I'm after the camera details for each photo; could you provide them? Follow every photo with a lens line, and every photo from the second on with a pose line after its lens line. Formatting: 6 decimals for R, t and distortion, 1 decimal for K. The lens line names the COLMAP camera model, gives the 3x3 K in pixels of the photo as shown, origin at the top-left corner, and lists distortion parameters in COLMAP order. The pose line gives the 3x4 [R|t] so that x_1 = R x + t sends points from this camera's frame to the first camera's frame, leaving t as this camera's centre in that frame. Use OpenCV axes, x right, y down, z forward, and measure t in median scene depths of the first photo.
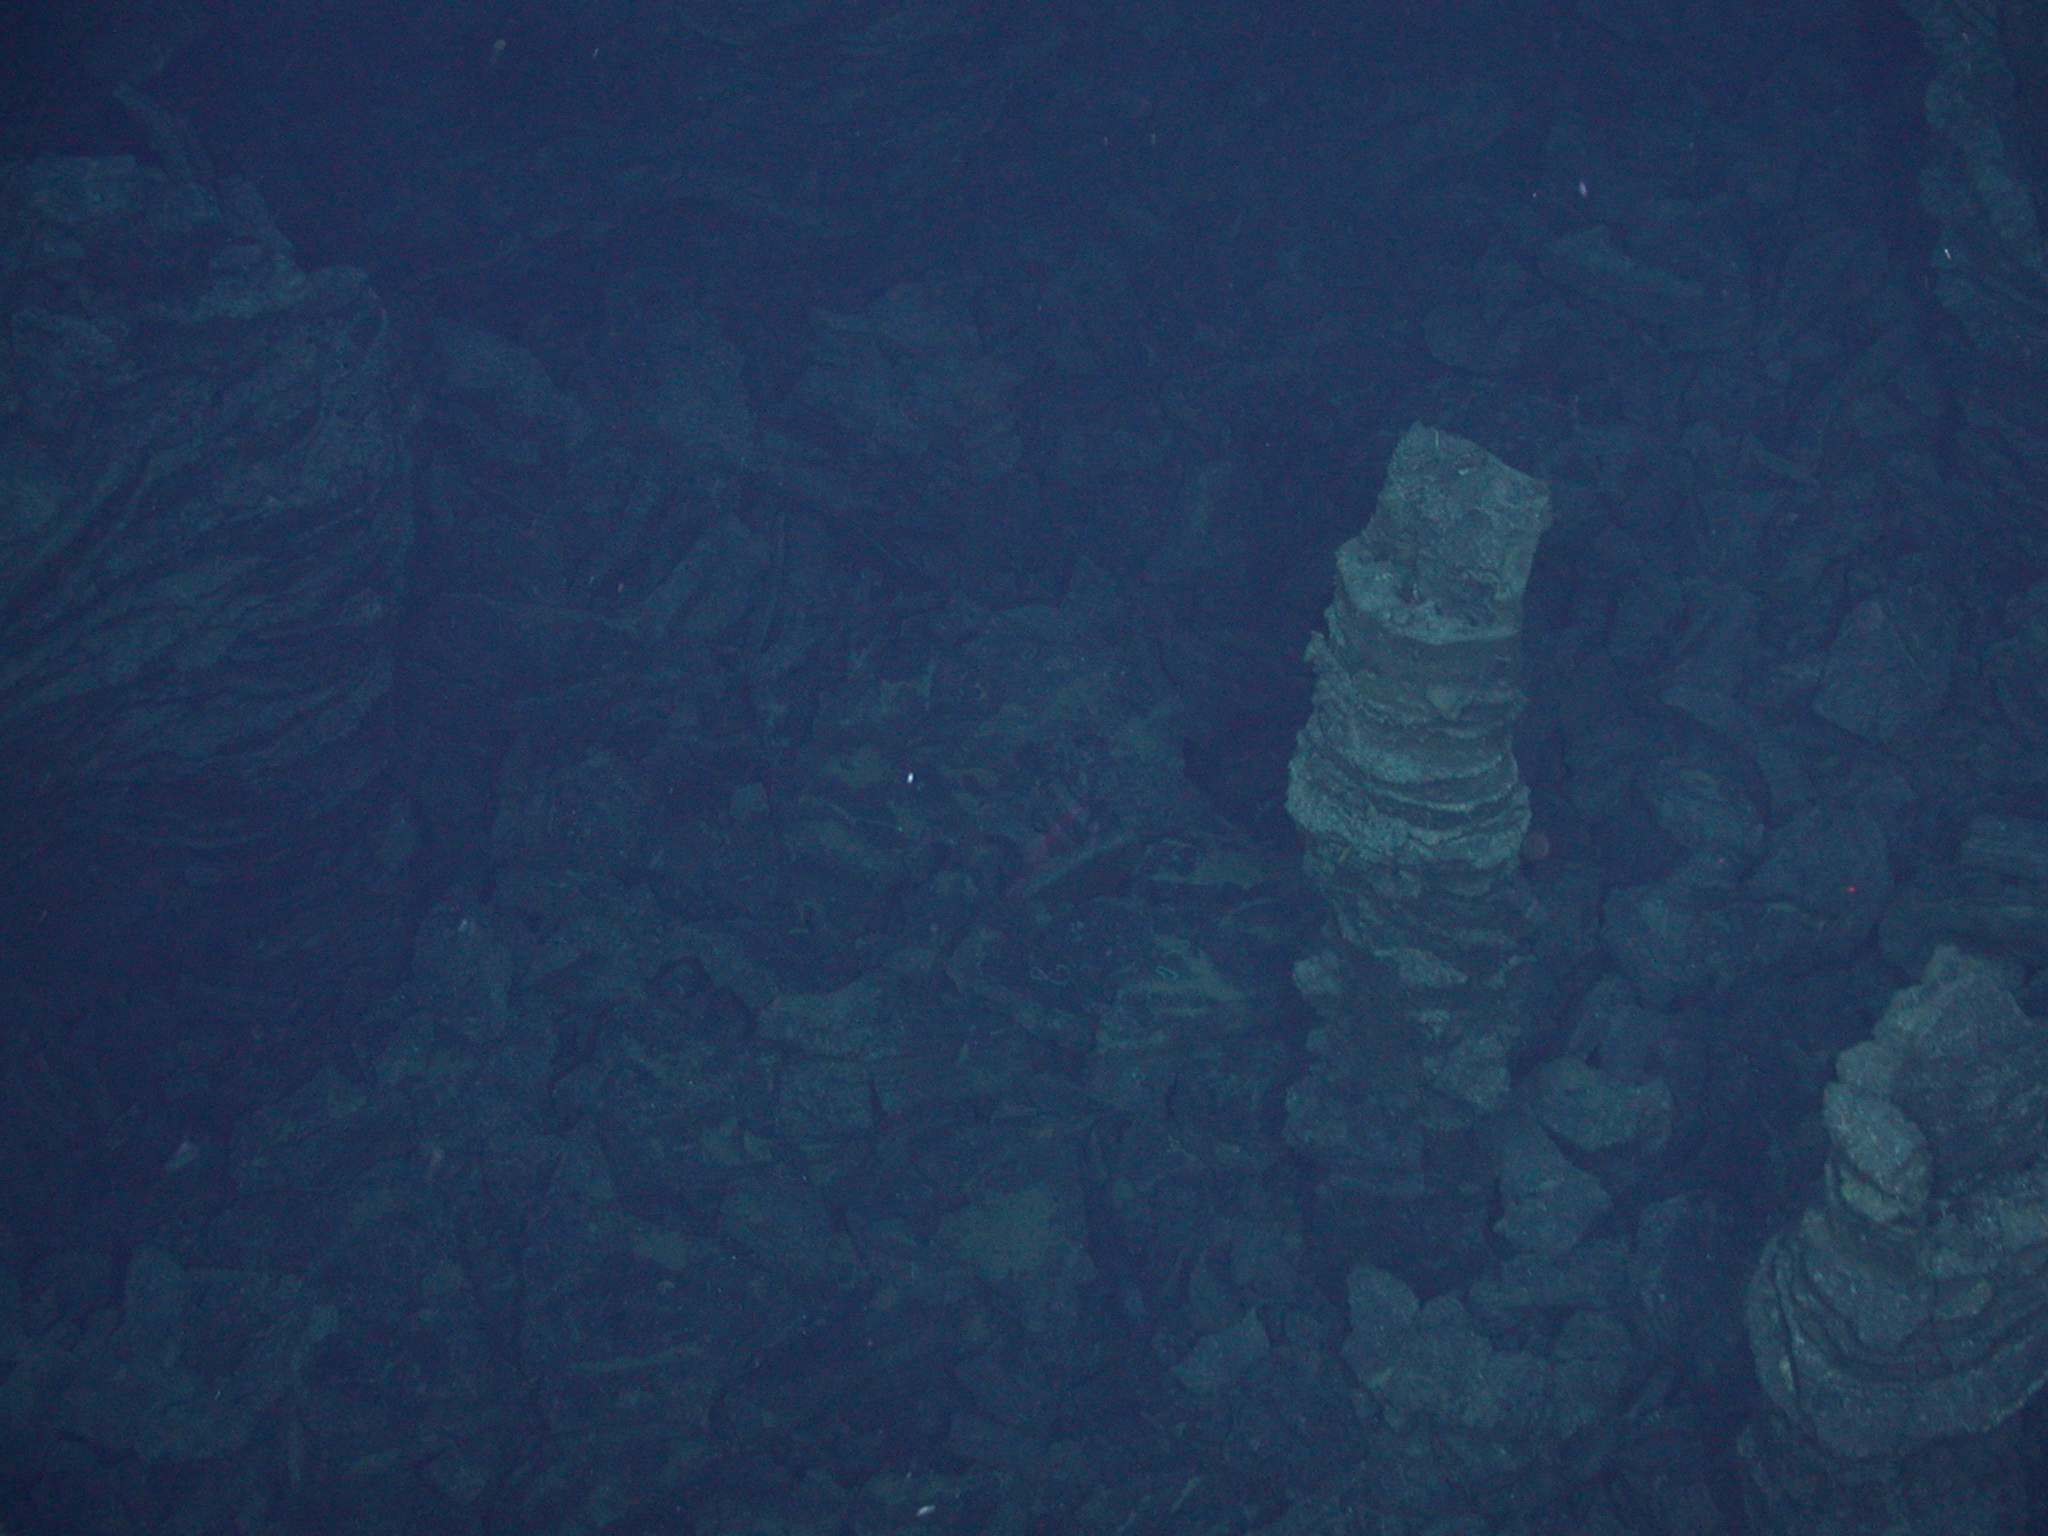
lens RADIAL K [[2693.5, 0, 1024.0], [0, 2693.5, 768.0], [0, 0, 1]] dist [-0.119533, -0.132827]
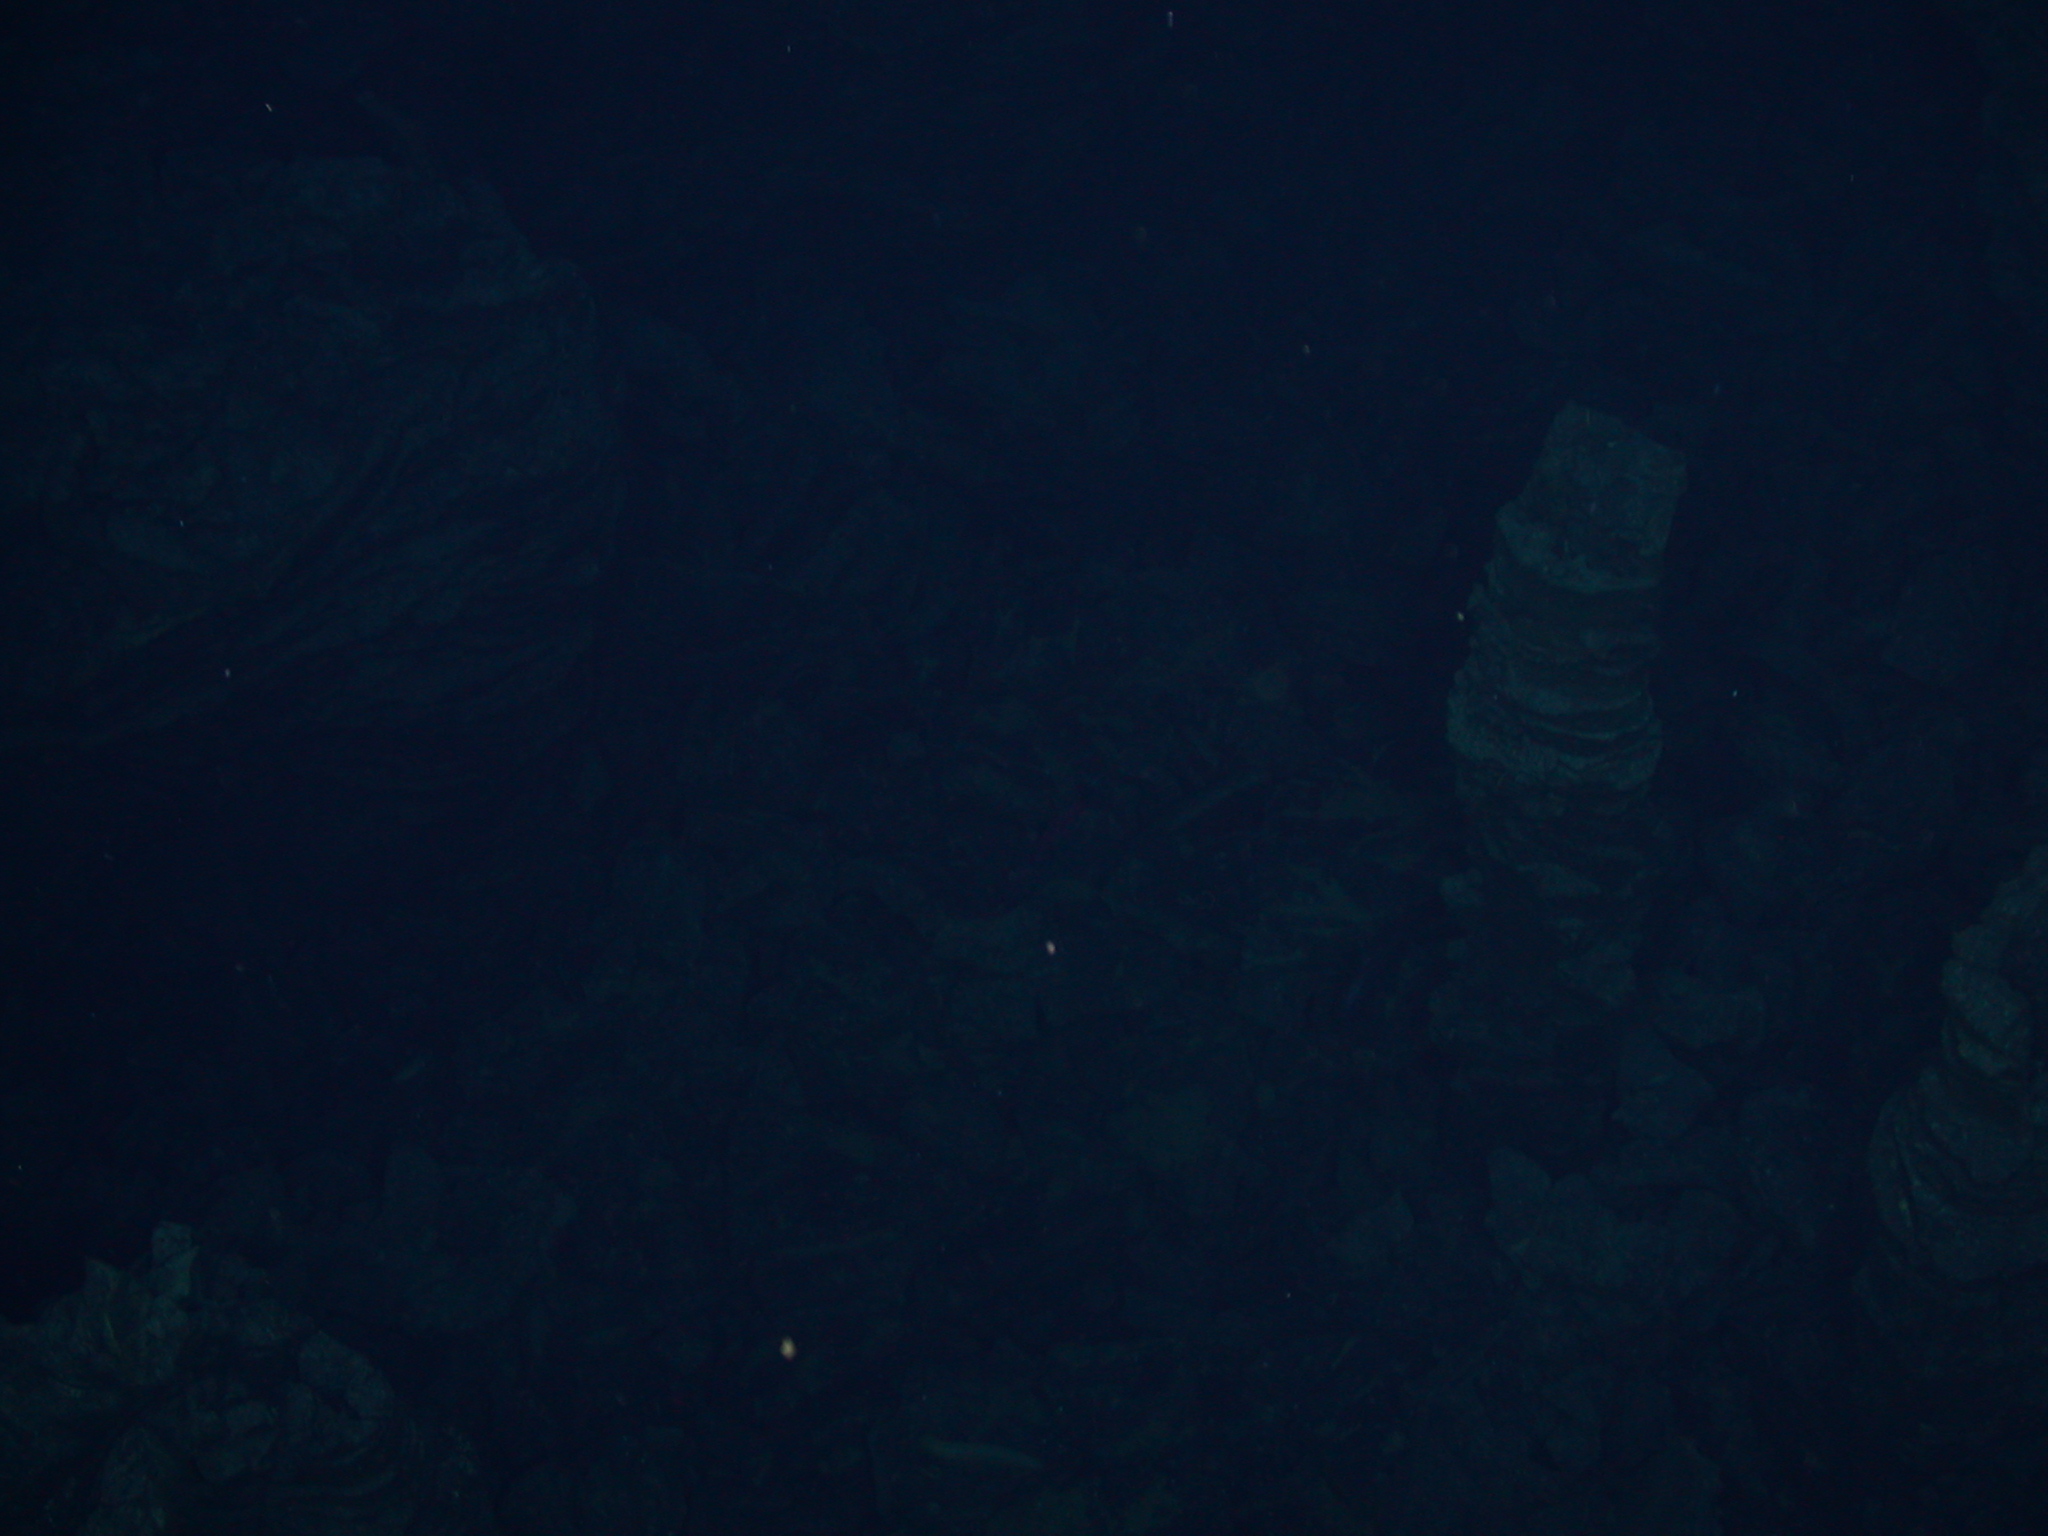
lens RADIAL K [[2693.5, 0, 1024.0], [0, 2693.5, 768.0], [0, 0, 1]] dist [-0.119533, -0.132827]
pose [[0.999952, -0.002990, 0.009299, -0.087442], [0.002917, 0.999965, 0.007841, 0.016733], [-0.009322, -0.007813, 0.999926, -0.129682]]
